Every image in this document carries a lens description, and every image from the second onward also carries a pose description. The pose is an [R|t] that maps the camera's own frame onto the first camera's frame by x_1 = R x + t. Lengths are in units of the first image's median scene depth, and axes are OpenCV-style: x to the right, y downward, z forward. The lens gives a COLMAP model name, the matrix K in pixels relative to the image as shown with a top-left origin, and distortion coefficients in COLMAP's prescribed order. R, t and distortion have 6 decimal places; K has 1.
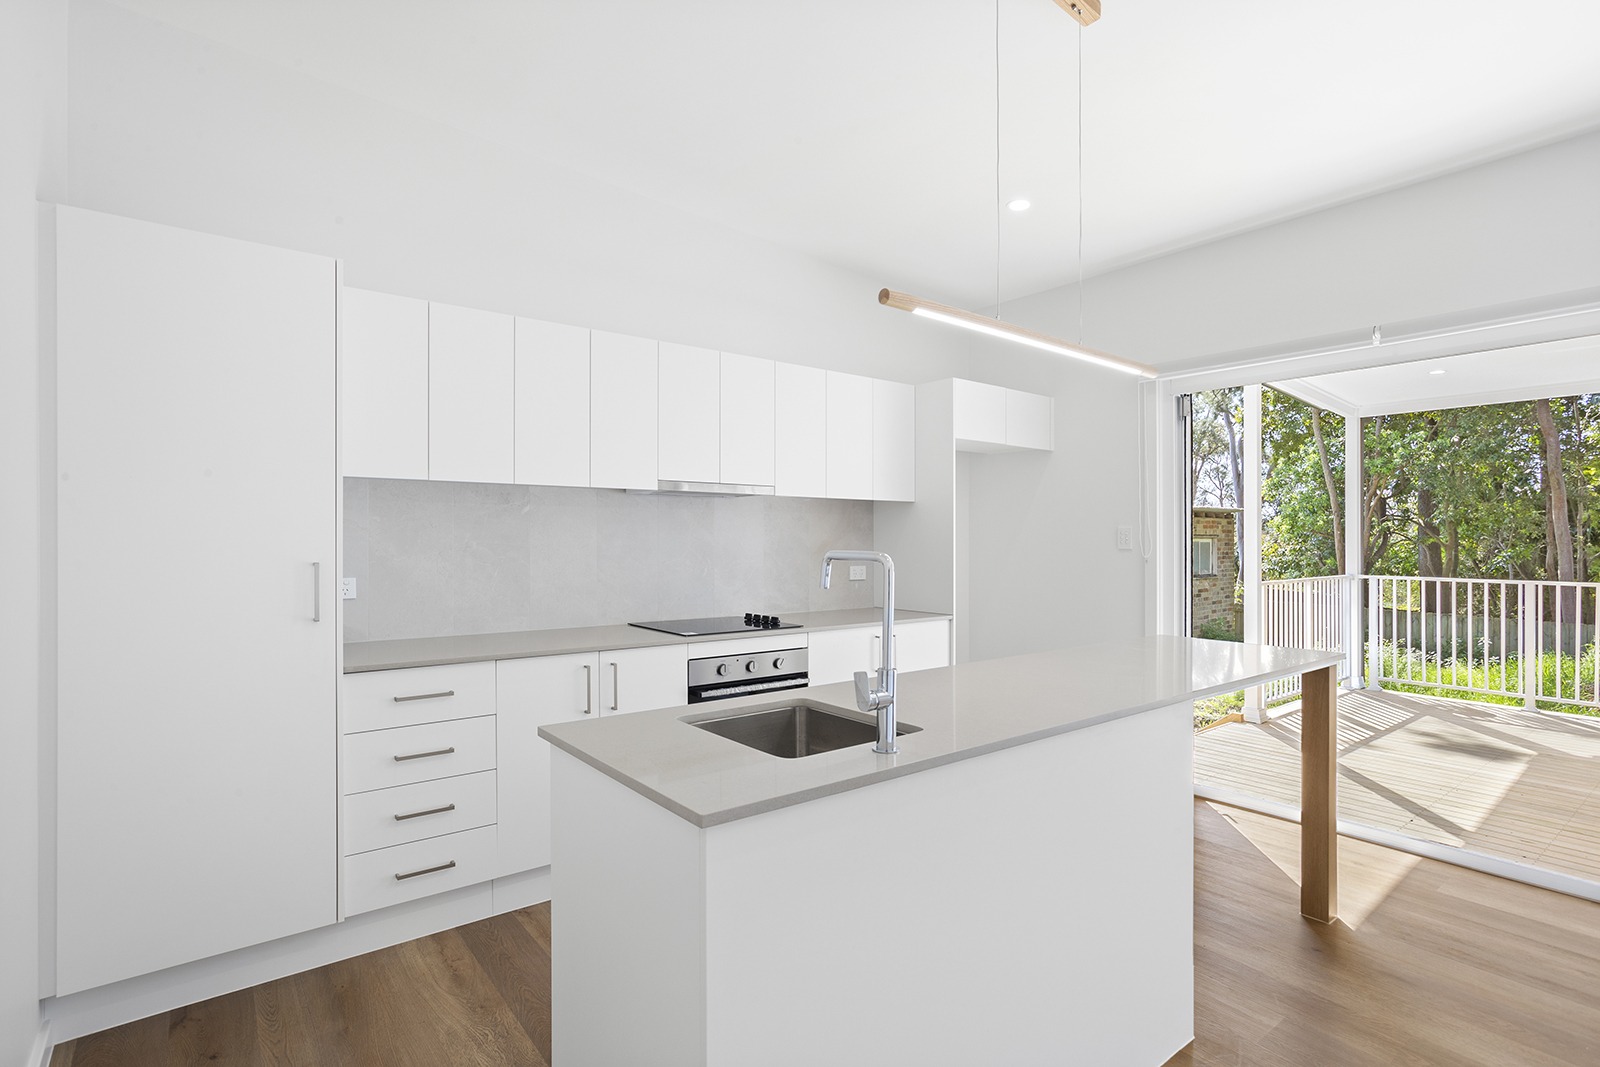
lens RADIAL K [[778.3, 0, 788.6], [0, 778.3, 541.2], [0, 0, 1]] dist [-0.016737, 0.012050]
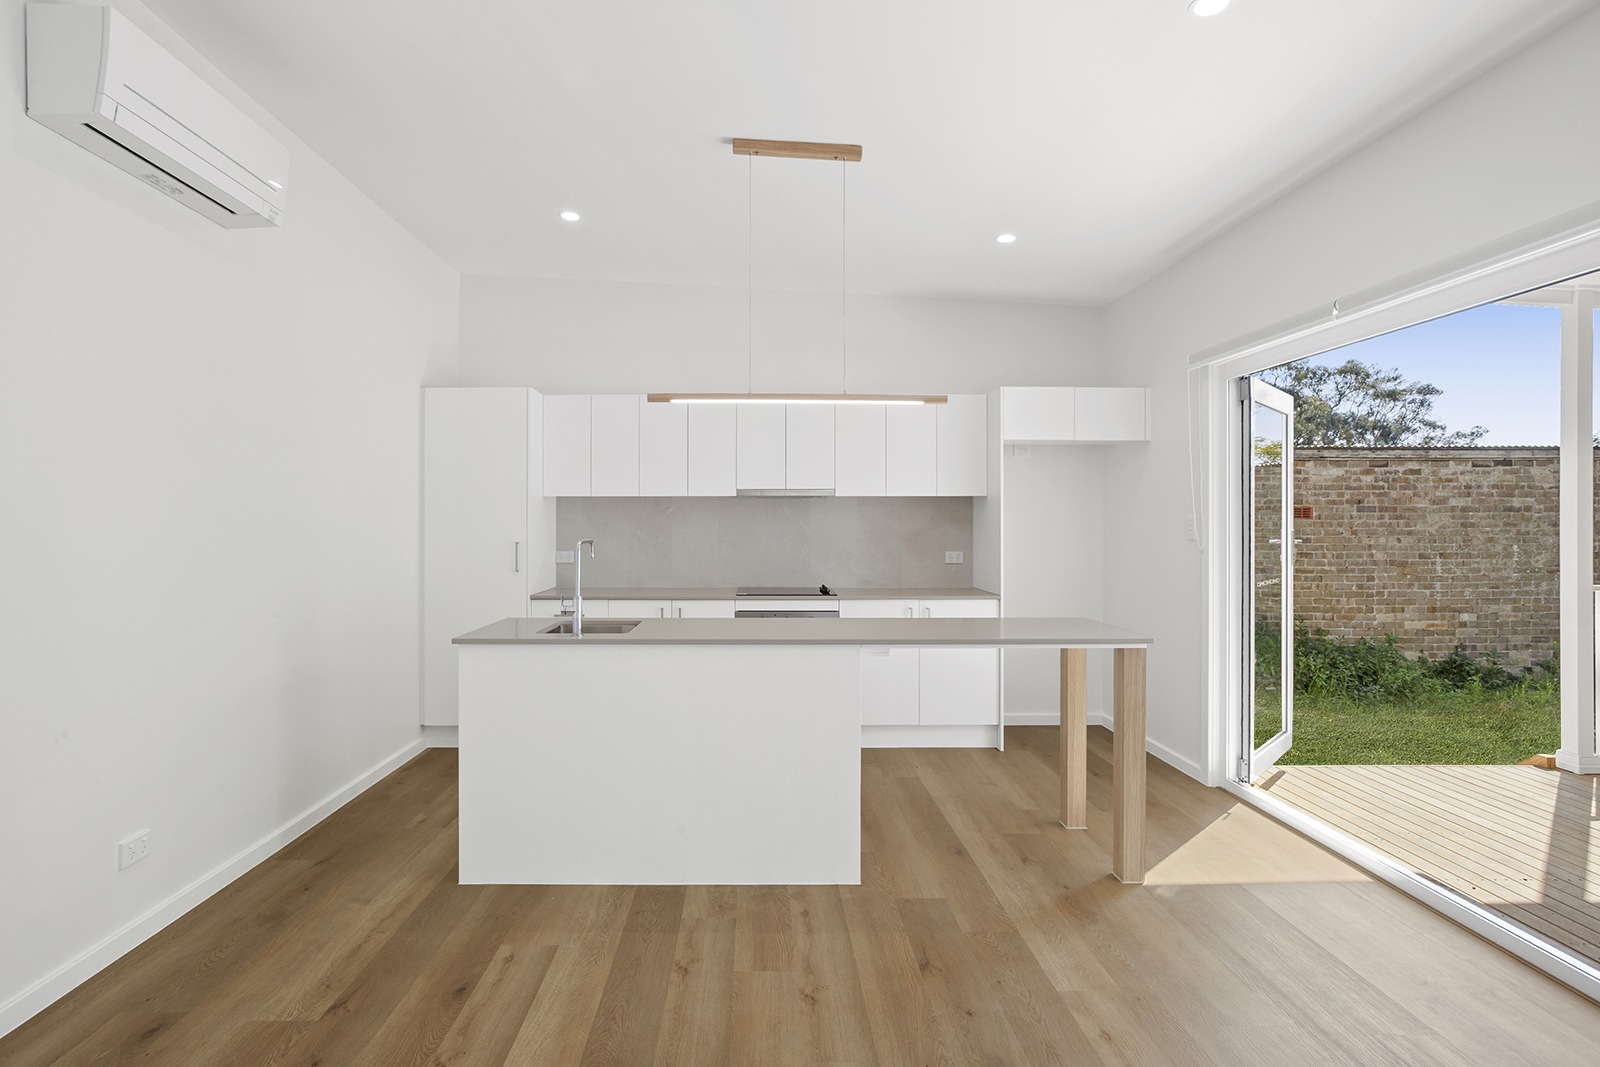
lens RADIAL K [[778.3, 0, 755.5], [0, 778.3, 519.5], [0, 0, 1]] dist [-0.016737, 0.012050]
pose [[0.790171, -0.005980, -0.612857, 0.678500], [0.001272, 0.999966, -0.008117, -0.008572], [0.612885, 0.005635, 0.790152, -0.134407]]
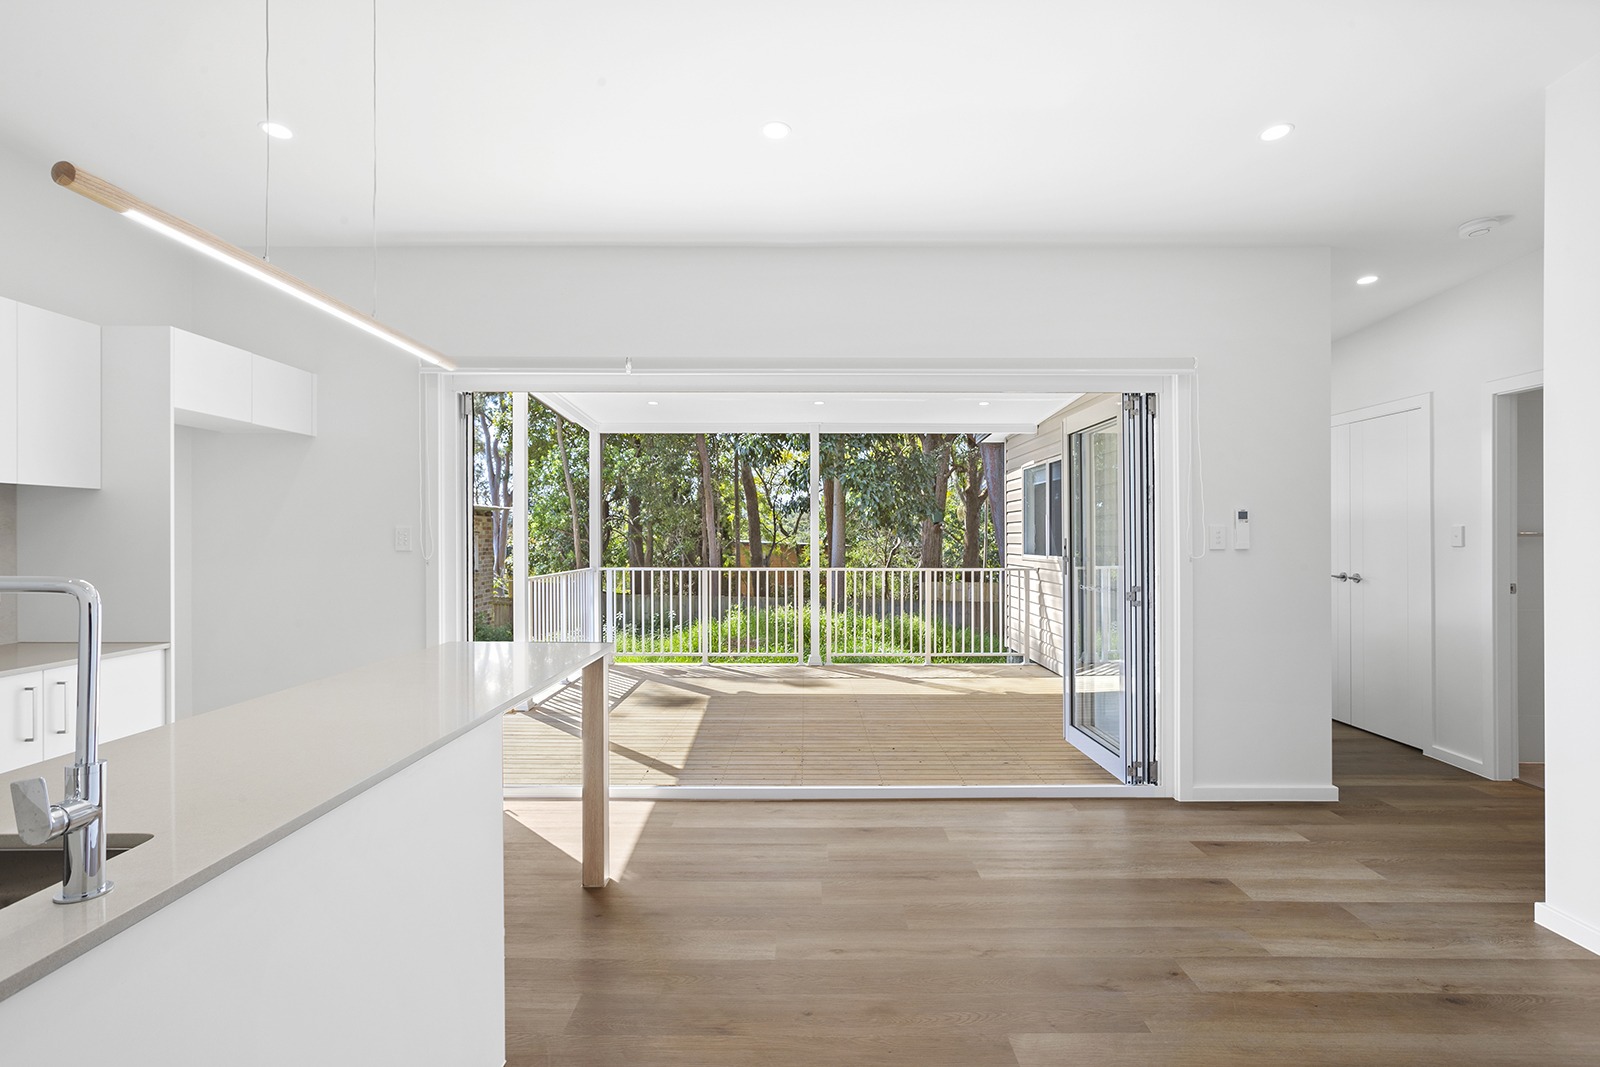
lens RADIAL K [[778.3, 0, 809.7], [0, 778.3, 538.4], [0, 0, 1]] dist [-0.016737, 0.012050]
pose [[0.606814, -0.002916, 0.794838, -0.006585], [0.000433, 0.999994, 0.003338, -0.008104], [-0.794843, -0.001681, 0.606812, 0.061450]]
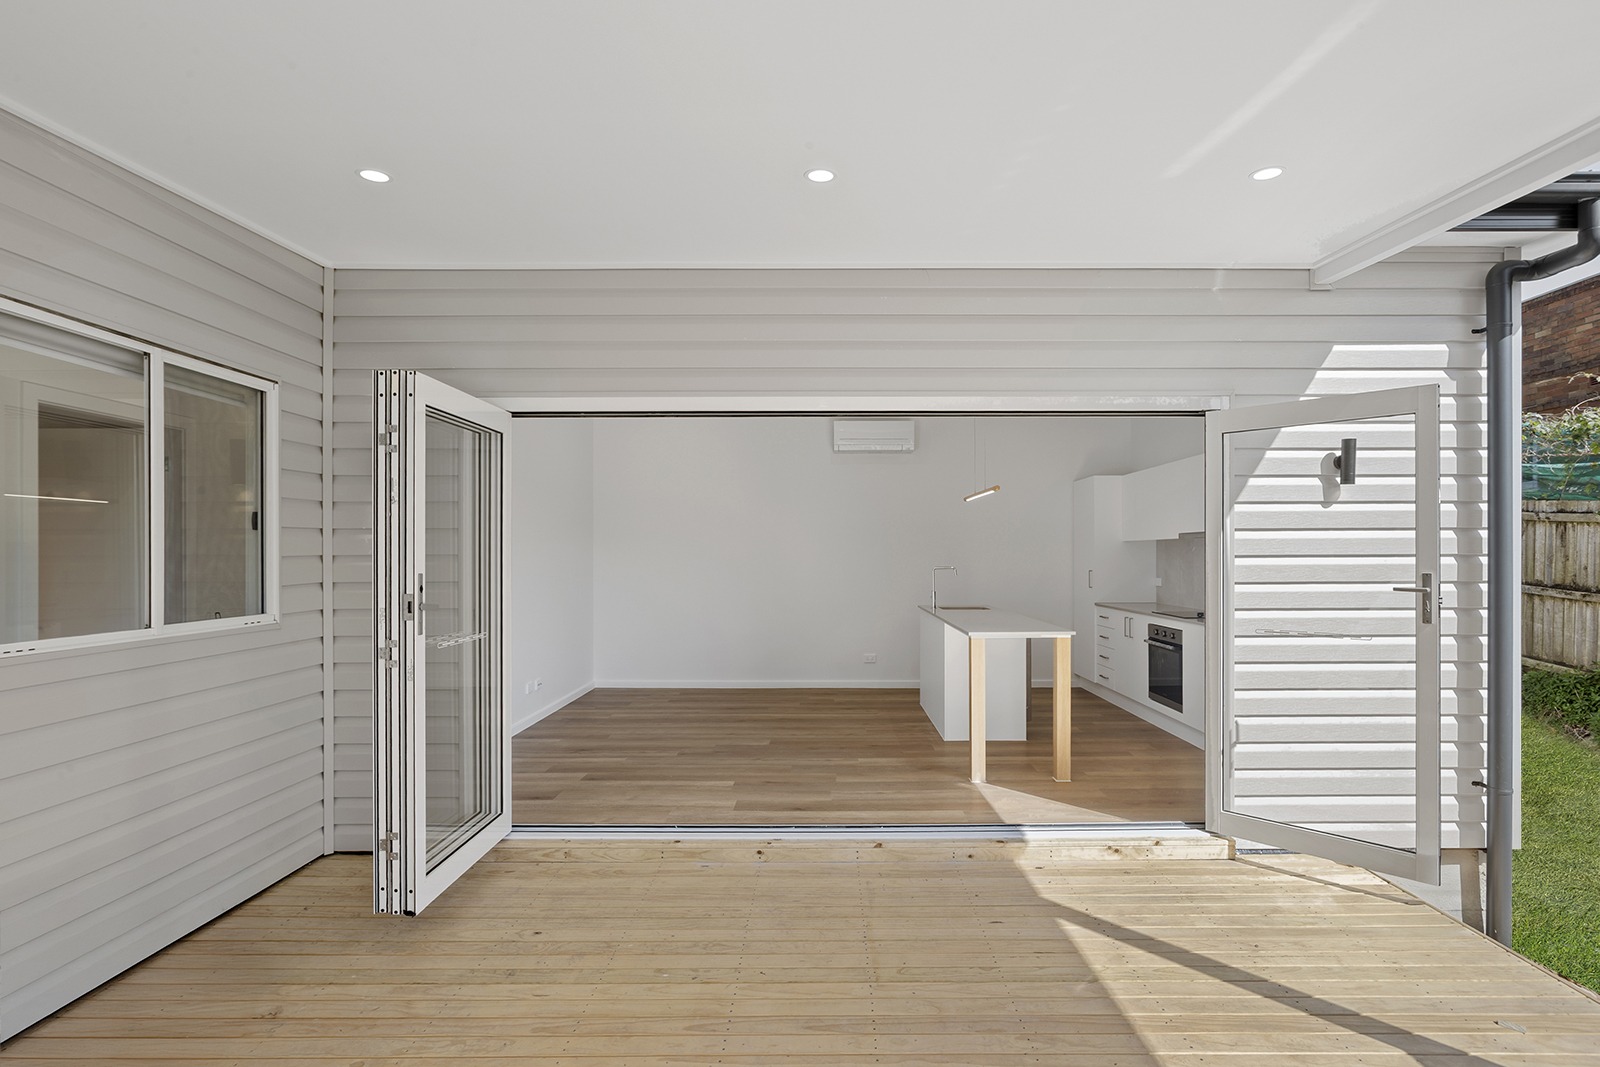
lens RADIAL K [[778.3, 0, 810.7], [0, 778.3, 558.0], [0, 0, 1]] dist [-0.016737, 0.012050]
pose [[-0.625359, 0.001578, -0.780335, 1.663217], [0.002101, 0.999998, 0.000338, -0.017101], [0.780334, -0.001428, -0.625361, 1.305953]]
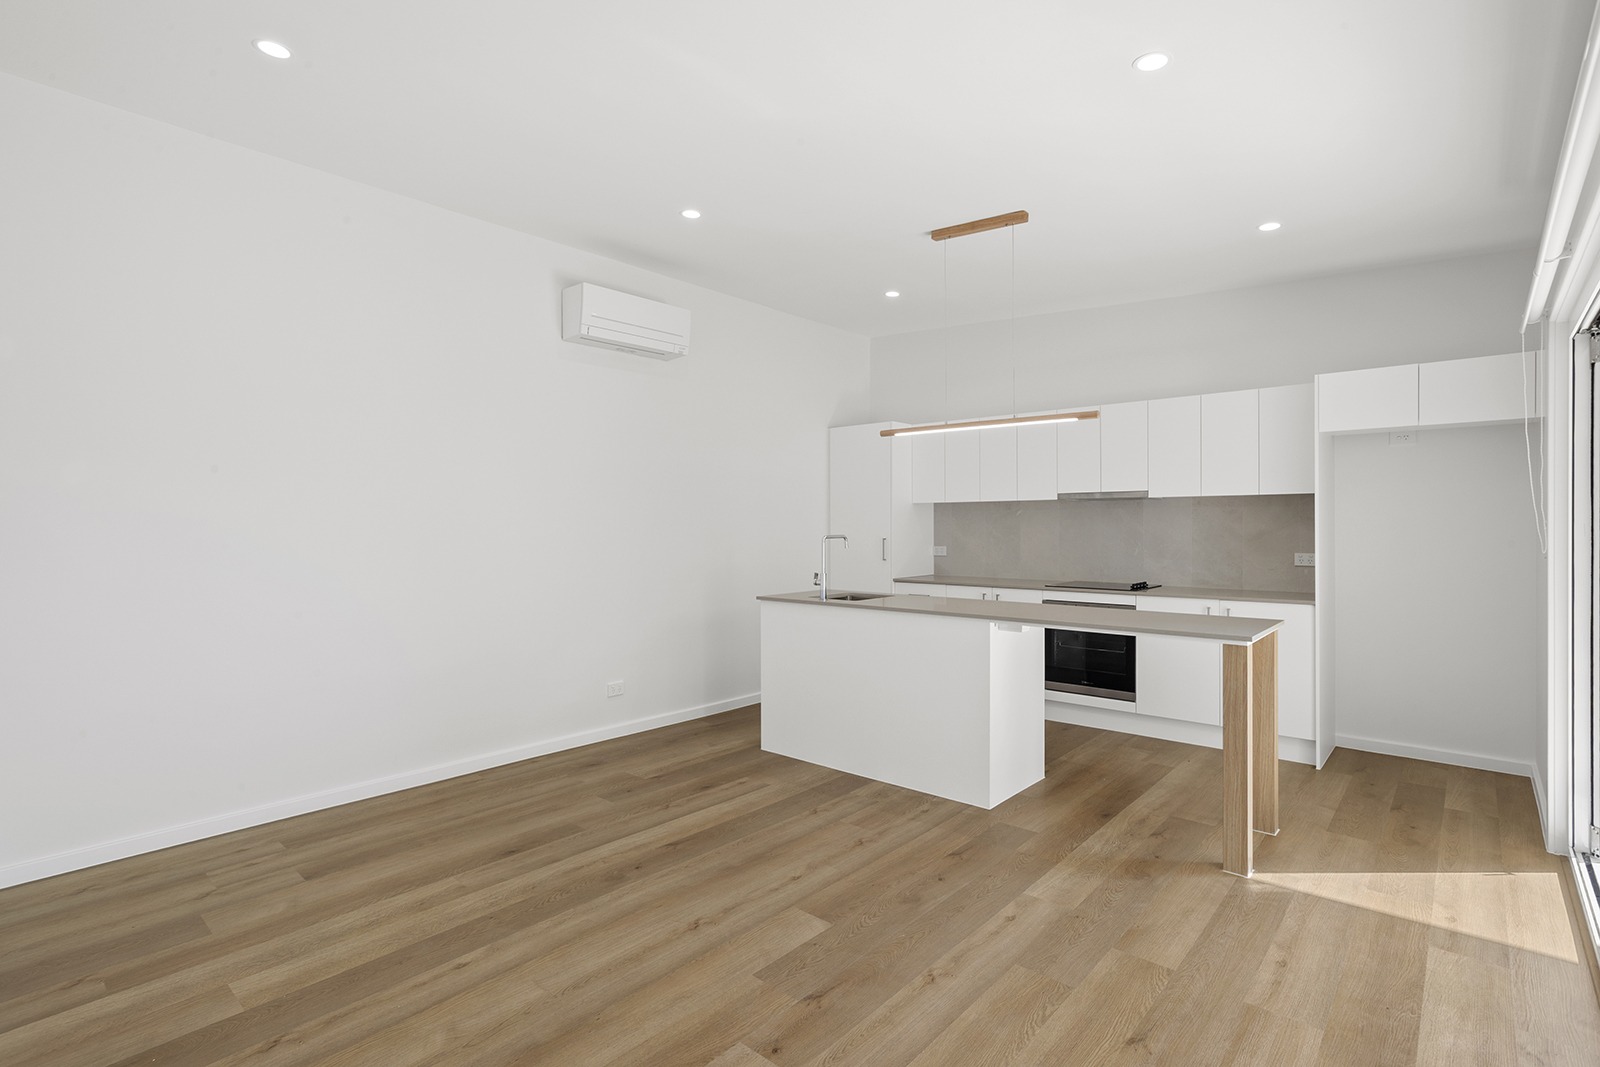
lens RADIAL K [[778.3, 0, 795.9], [0, 778.3, 521.9], [0, 0, 1]] dist [-0.016737, 0.012050]
pose [[0.182008, -0.004530, -0.983287, 1.204477], [0.003196, 0.999987, -0.004015, -0.010986], [0.983292, -0.002412, 0.182020, 0.125709]]
